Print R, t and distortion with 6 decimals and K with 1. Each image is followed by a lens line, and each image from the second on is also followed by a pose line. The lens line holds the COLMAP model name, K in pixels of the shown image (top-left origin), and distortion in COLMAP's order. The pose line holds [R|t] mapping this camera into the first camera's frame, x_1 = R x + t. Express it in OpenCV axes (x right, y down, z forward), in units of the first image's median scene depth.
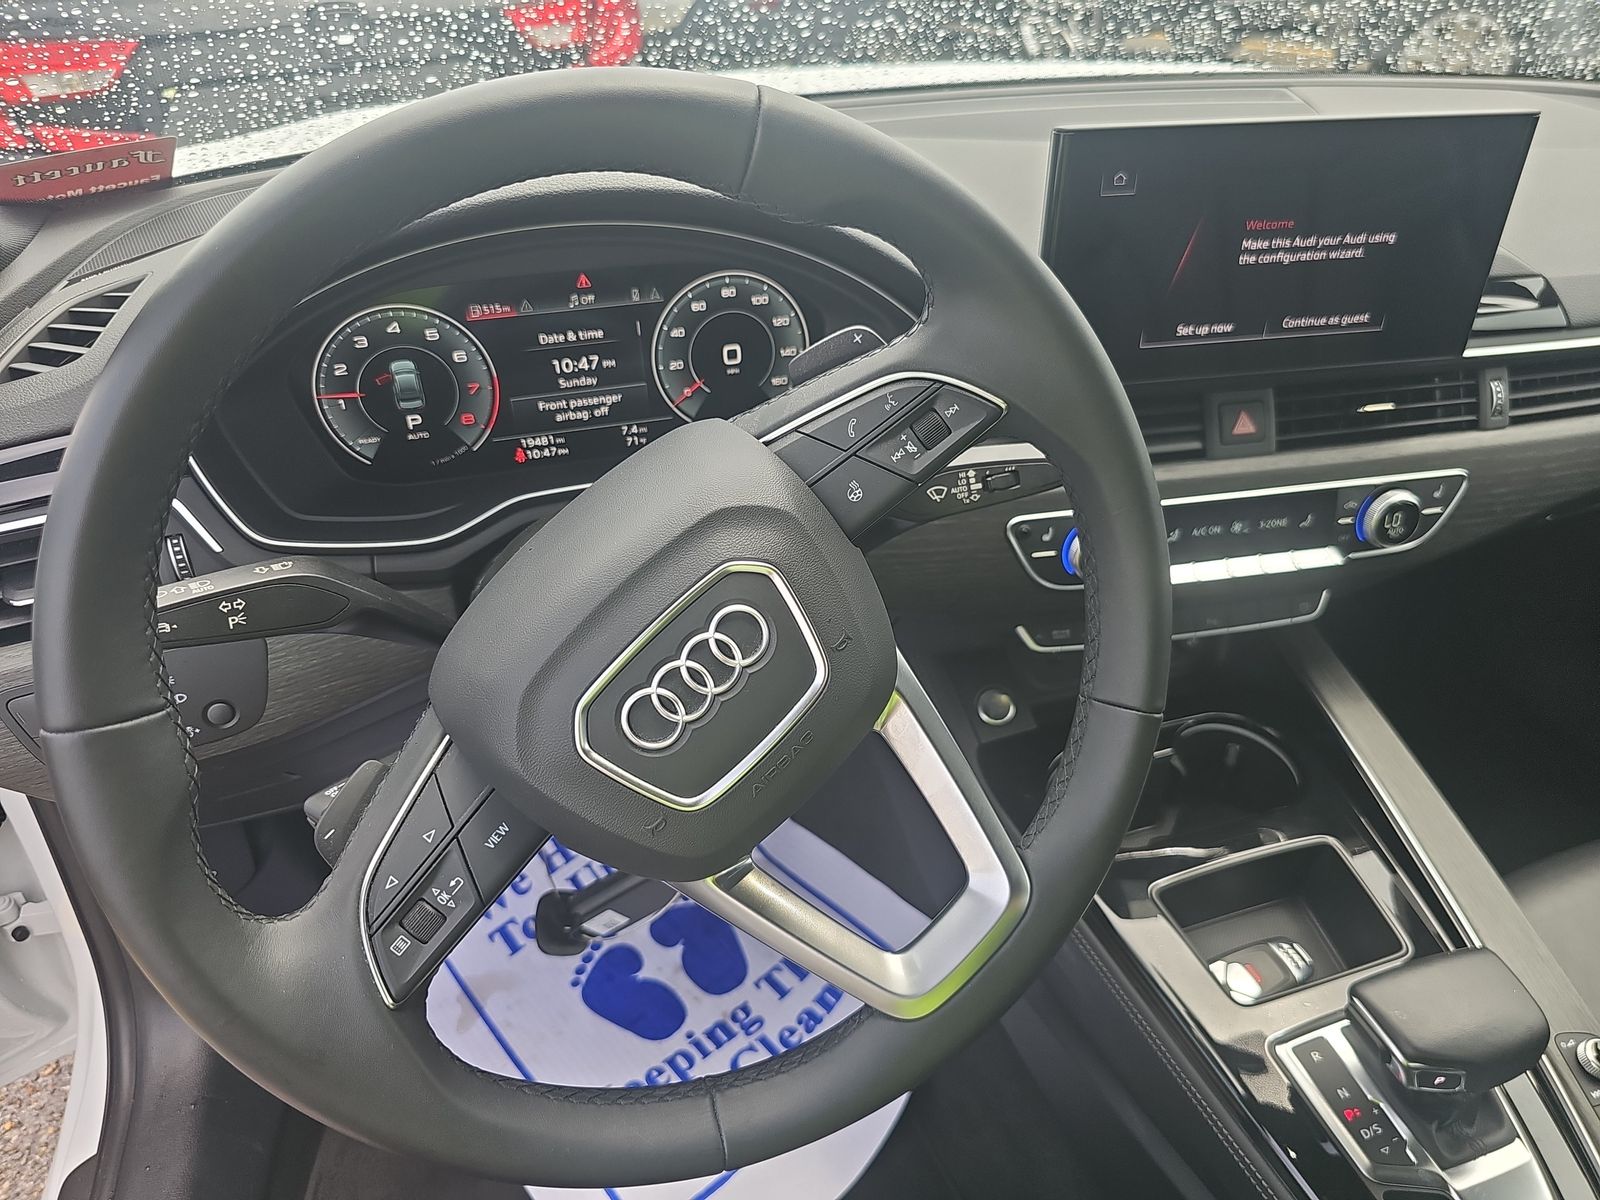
lens RADIAL K [[1034.3, 0, 775.3], [0, 1034.3, 617.9], [0, 0, 1]] dist [0.020927, -0.025231]
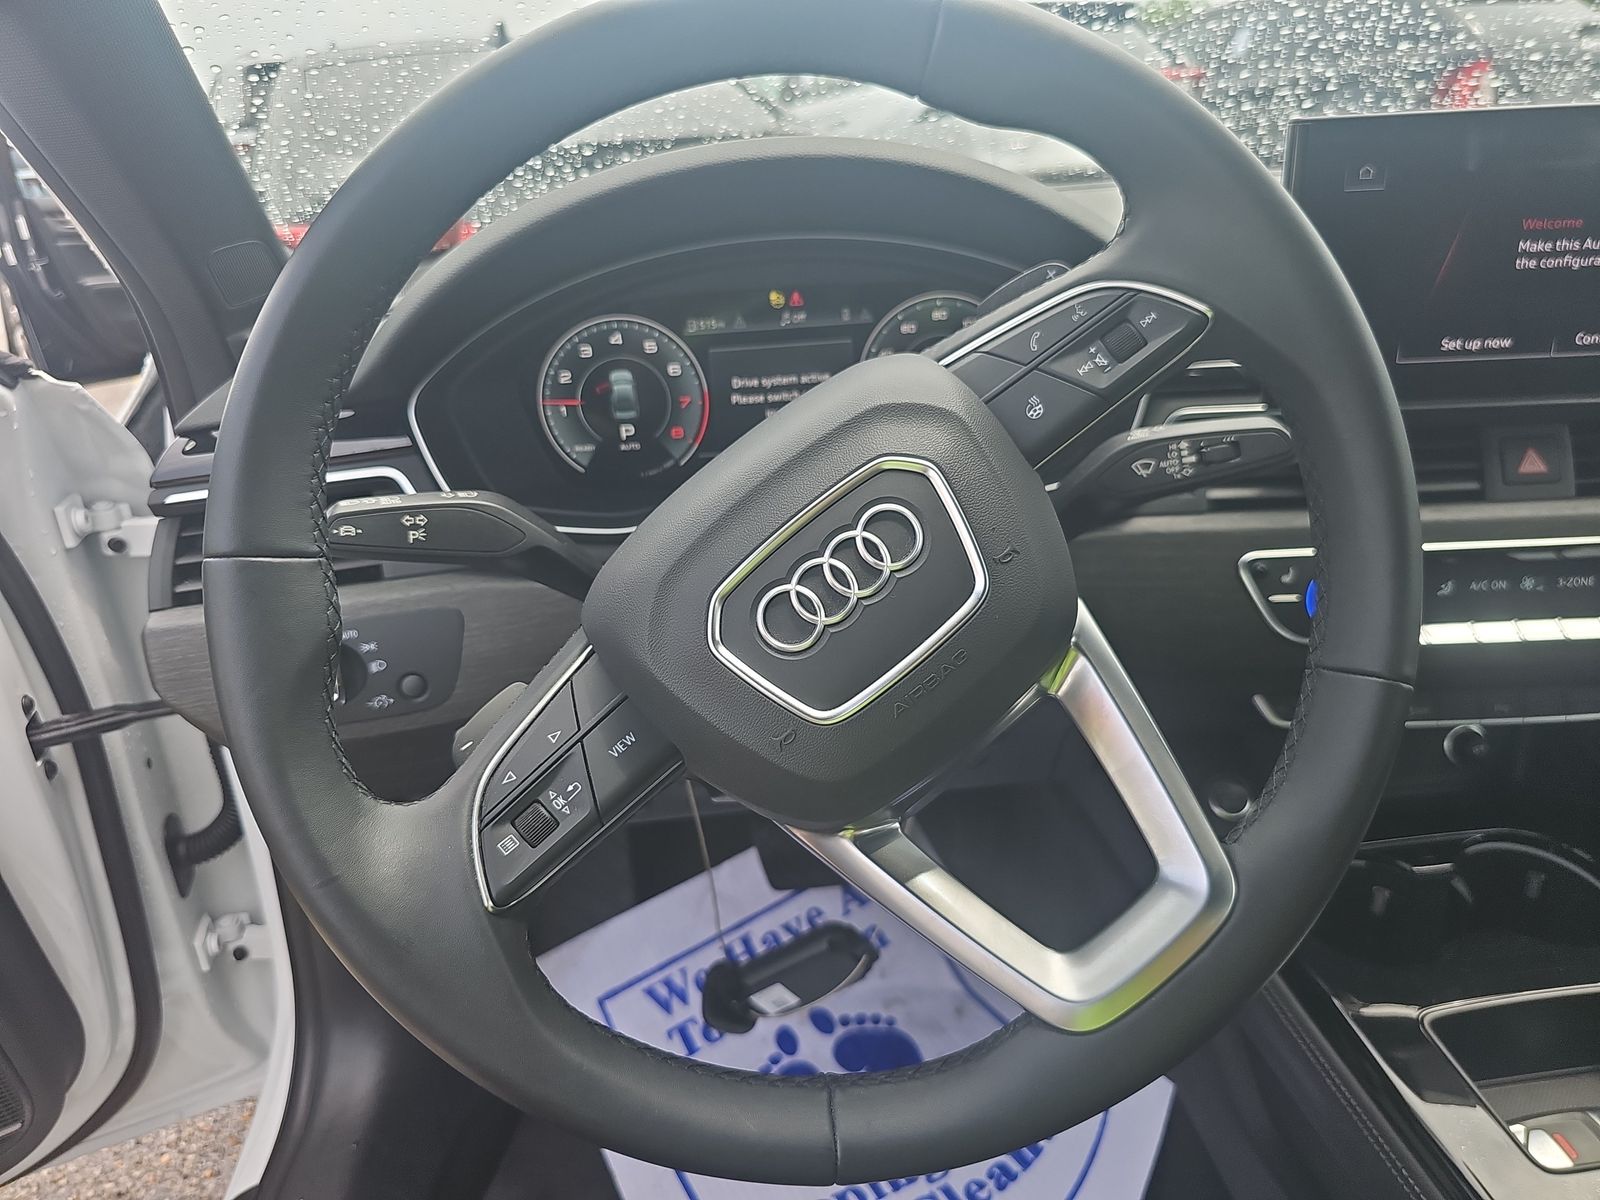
lens RADIAL K [[1034.3, 0, 793.0], [0, 1034.3, 607.6], [0, 0, 1]] dist [0.020927, -0.025231]
pose [[0.974682, 0.050534, -0.217808, 0.050315], [-0.088188, 0.982041, -0.166791, 0.145924], [0.205468, 0.181777, 0.961634, 0.069279]]
